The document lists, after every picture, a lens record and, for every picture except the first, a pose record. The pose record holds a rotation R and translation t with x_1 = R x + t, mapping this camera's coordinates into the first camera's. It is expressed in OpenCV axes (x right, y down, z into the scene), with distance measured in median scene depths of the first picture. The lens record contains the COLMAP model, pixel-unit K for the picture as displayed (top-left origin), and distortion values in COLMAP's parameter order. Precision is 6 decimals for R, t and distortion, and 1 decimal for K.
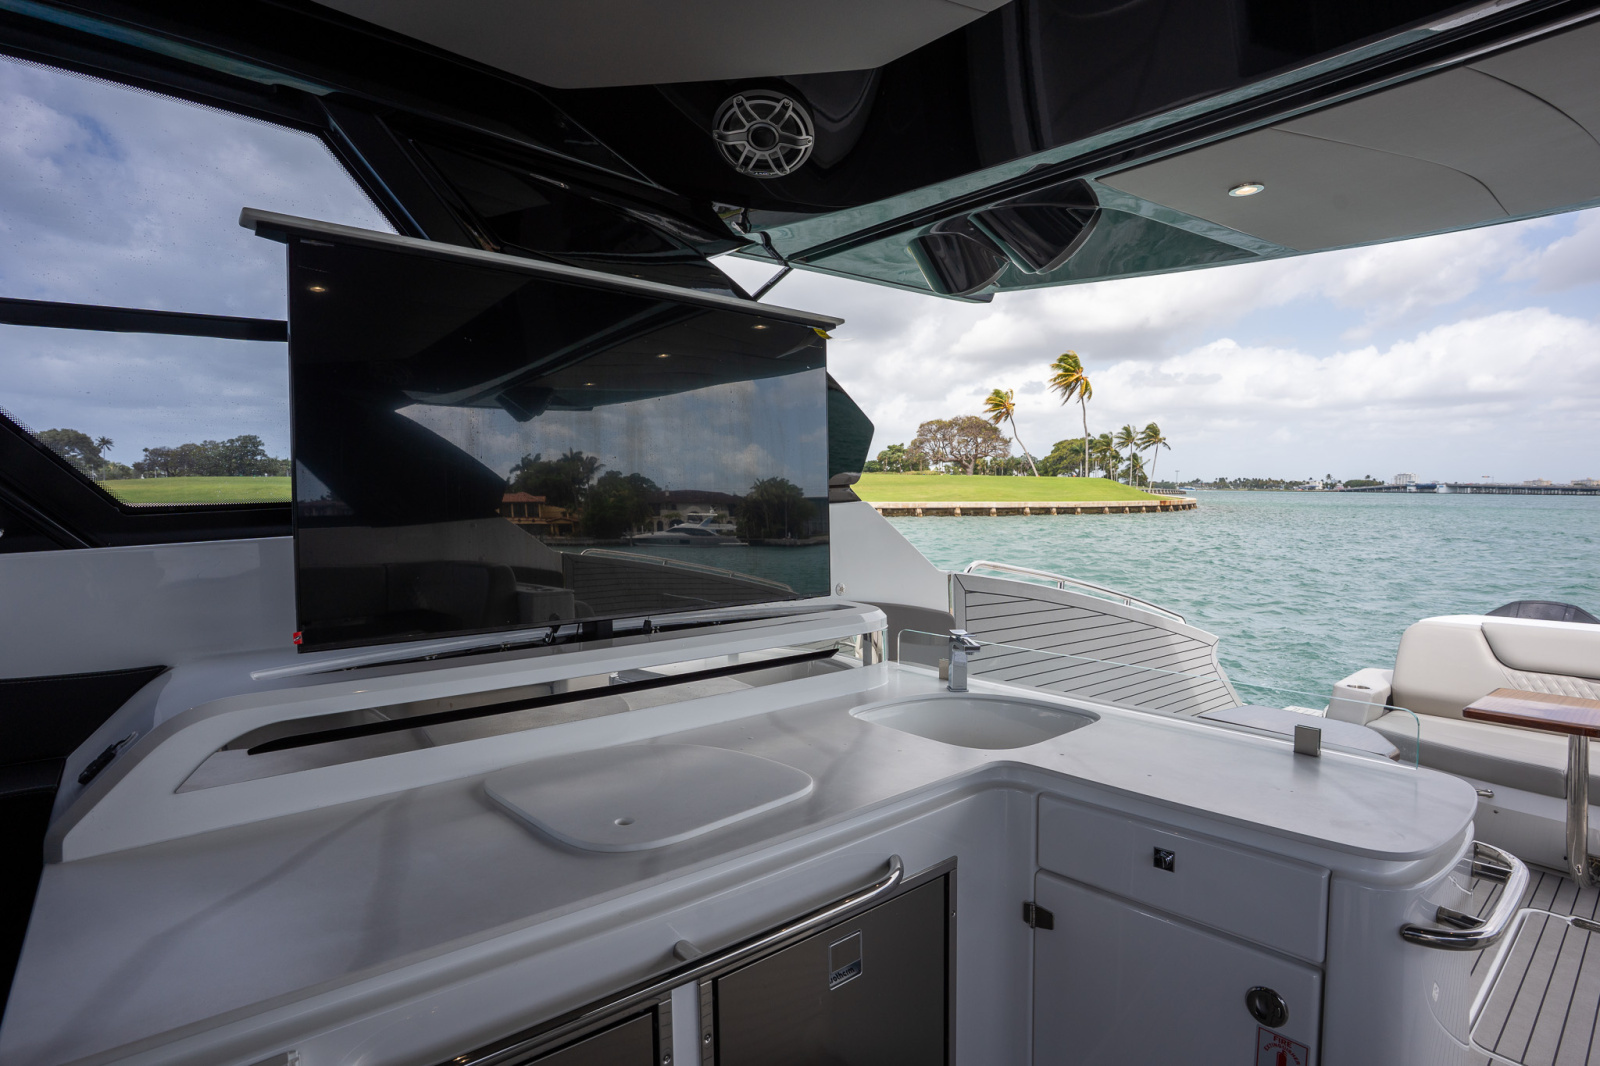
lens RADIAL K [[759.6, 0, 798.5], [0, 759.6, 552.3], [0, 0, 1]] dist [-0.002073, -0.000219]
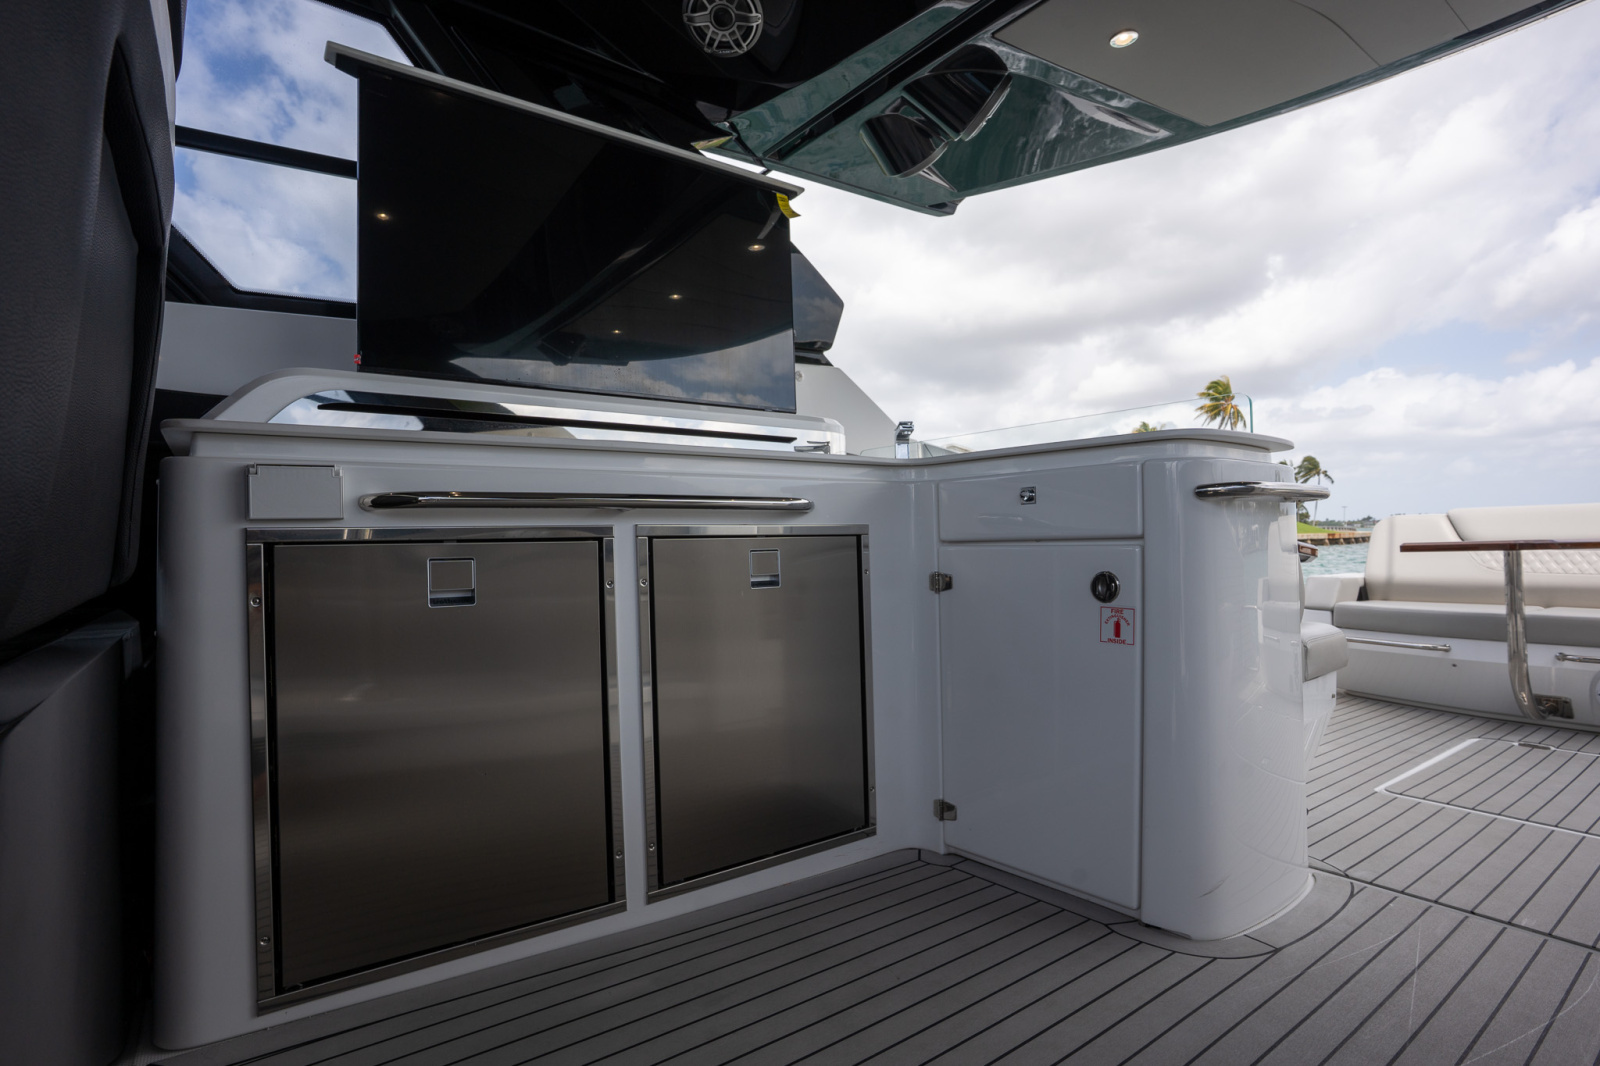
lens RADIAL K [[773.2, 0, 796.7], [0, 773.2, 566.3], [0, 0, 1]] dist [-0.002577, 0.000030]
pose [[0.997358, -0.019262, -0.070049, 0.147385], [0.013679, 0.996754, -0.079336, 0.461636], [0.071350, 0.078168, 0.994384, -0.194599]]
